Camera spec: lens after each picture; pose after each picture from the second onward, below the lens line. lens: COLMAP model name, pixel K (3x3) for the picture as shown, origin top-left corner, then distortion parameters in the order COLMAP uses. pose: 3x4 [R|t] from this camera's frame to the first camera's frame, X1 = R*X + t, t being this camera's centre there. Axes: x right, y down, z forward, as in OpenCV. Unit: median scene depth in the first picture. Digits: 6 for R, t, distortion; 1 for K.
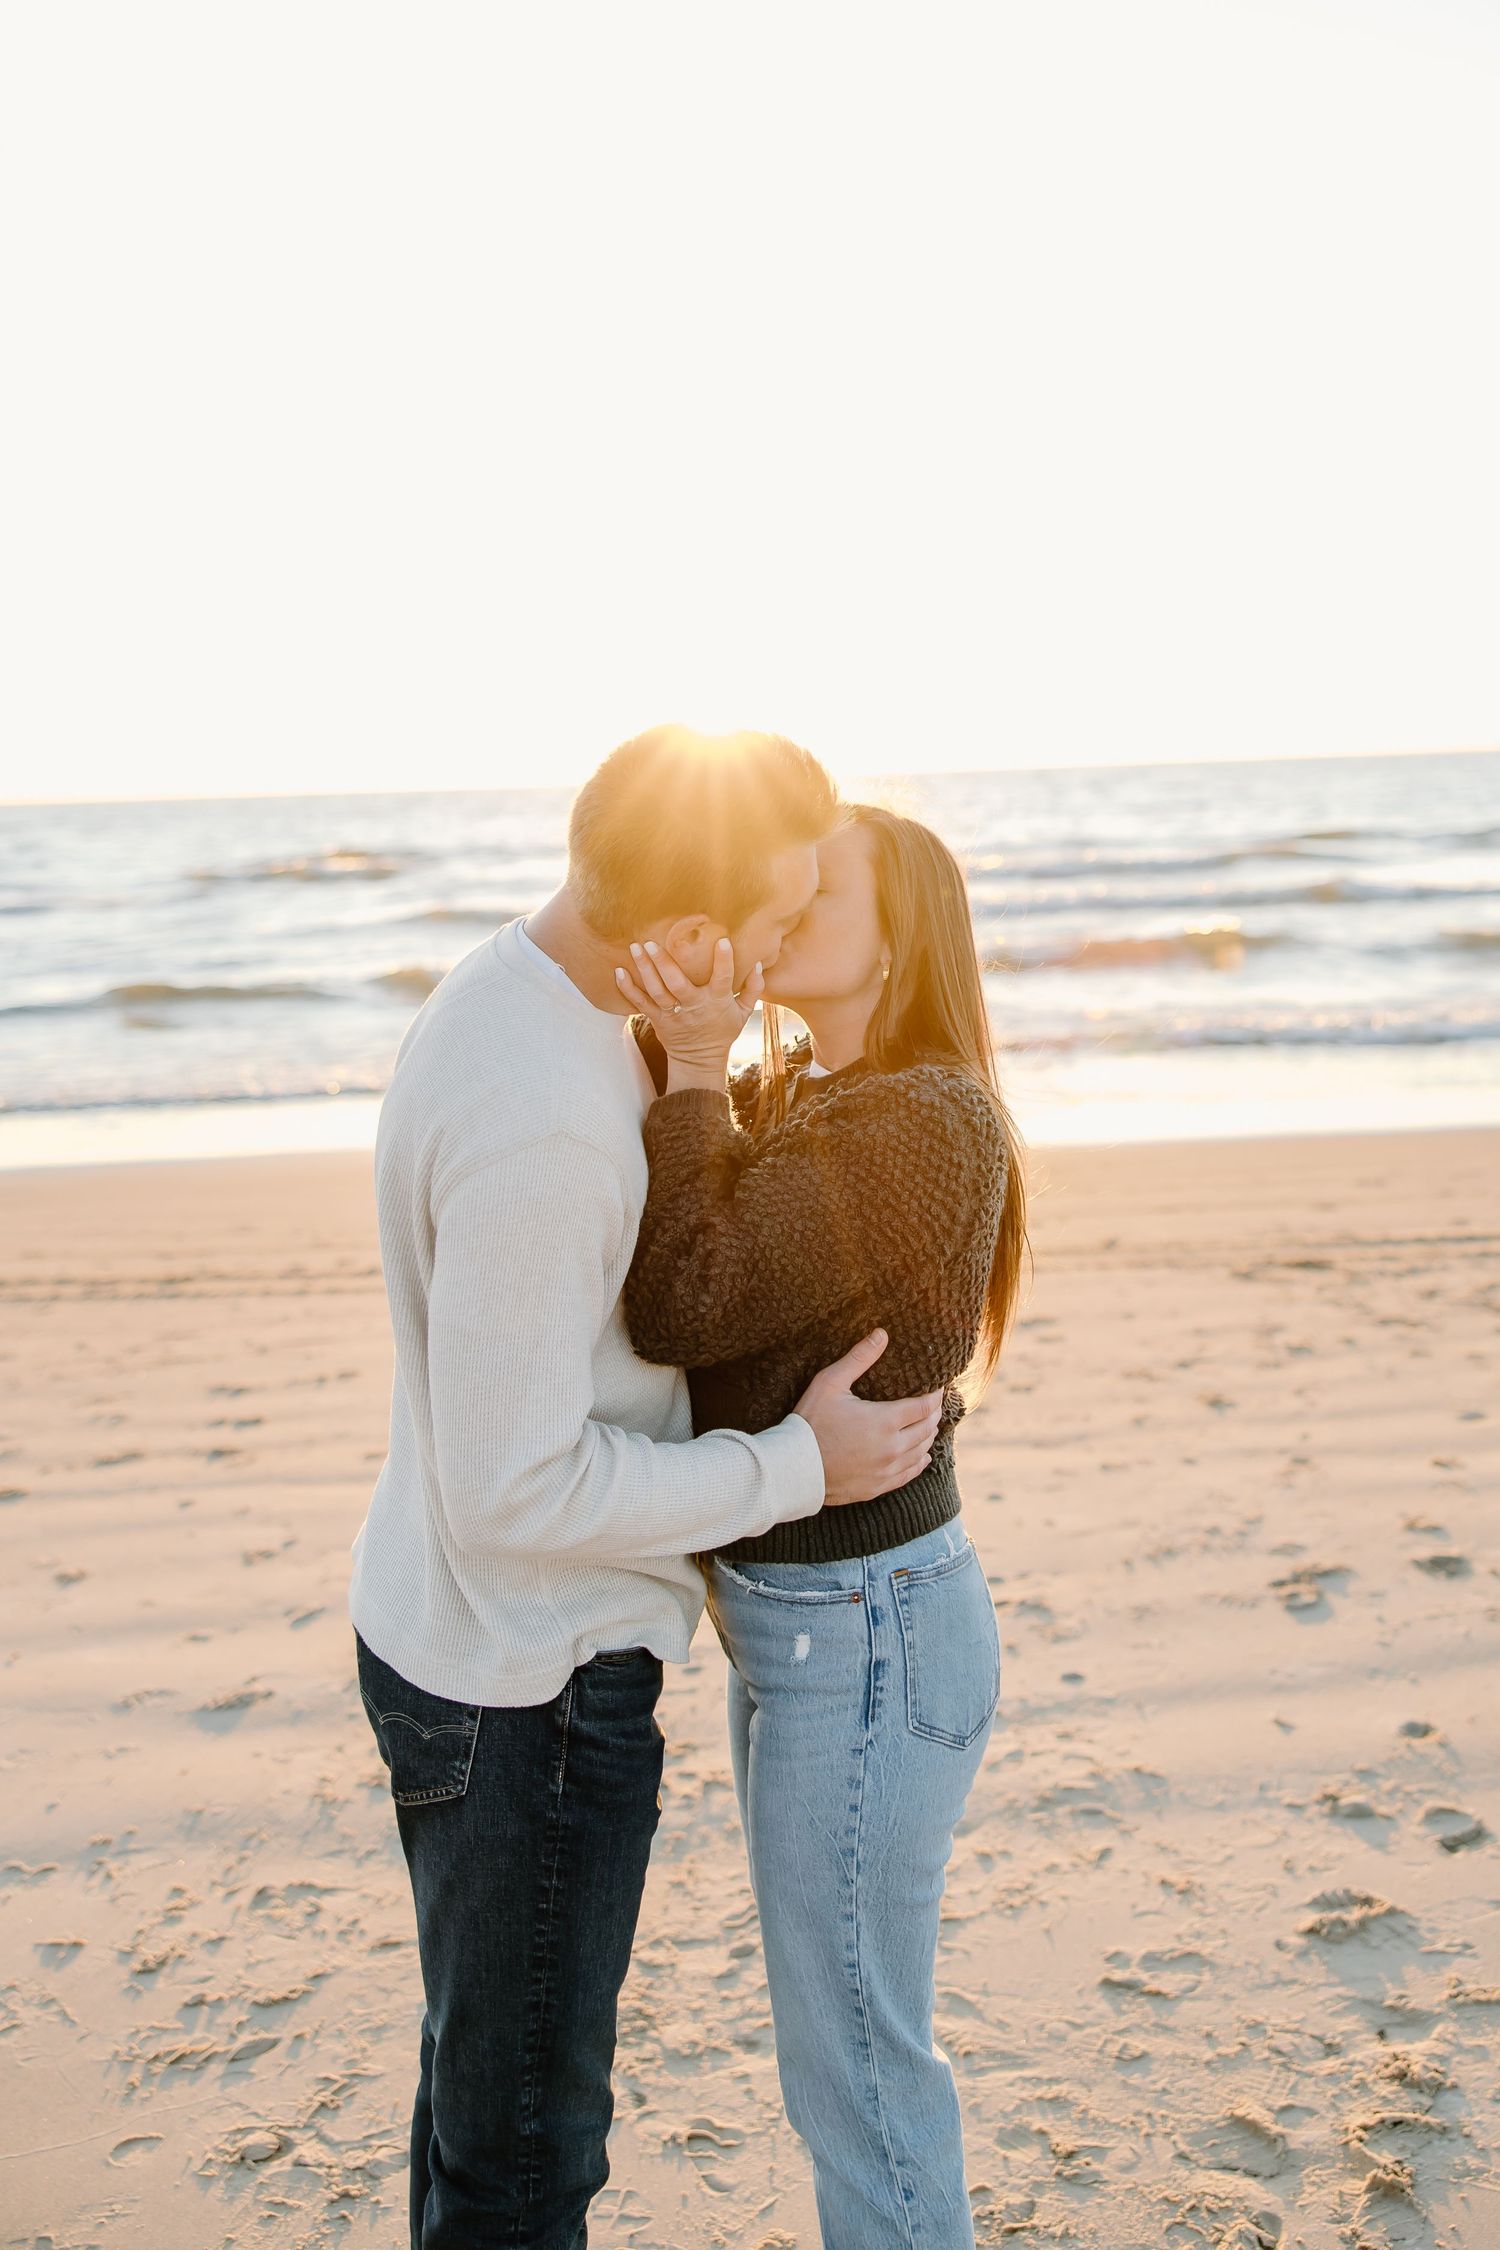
lens RADIAL K [[2154.8, 0, 740.0], [0, 2154.8, 1131.3], [0, 0, 1]] dist [-0.000701, 0.000000]
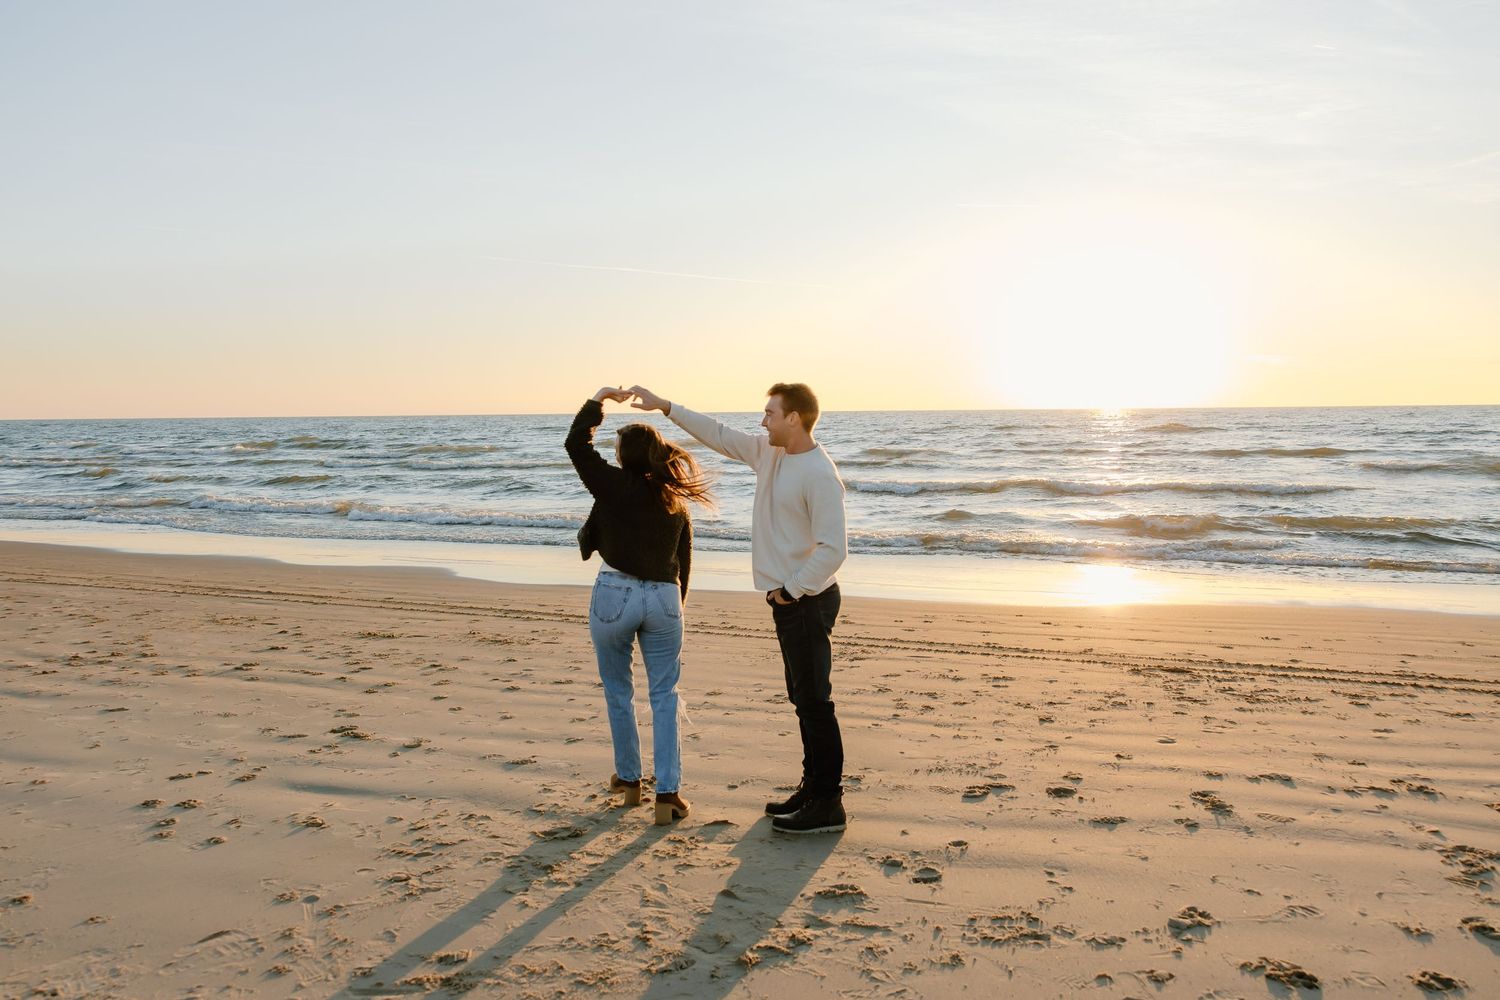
lens RADIAL K [[1122.6, 0, 757.3], [0, 1122.6, 503.2], [0, 0, 1]] dist [-0.005526, 0.014173]
pose [[0.936561, 0.058947, -0.345513, 0.376918], [-0.085356, 0.994438, -0.061711, 0.008697], [0.339954, 0.087288, 0.936383, -0.160082]]
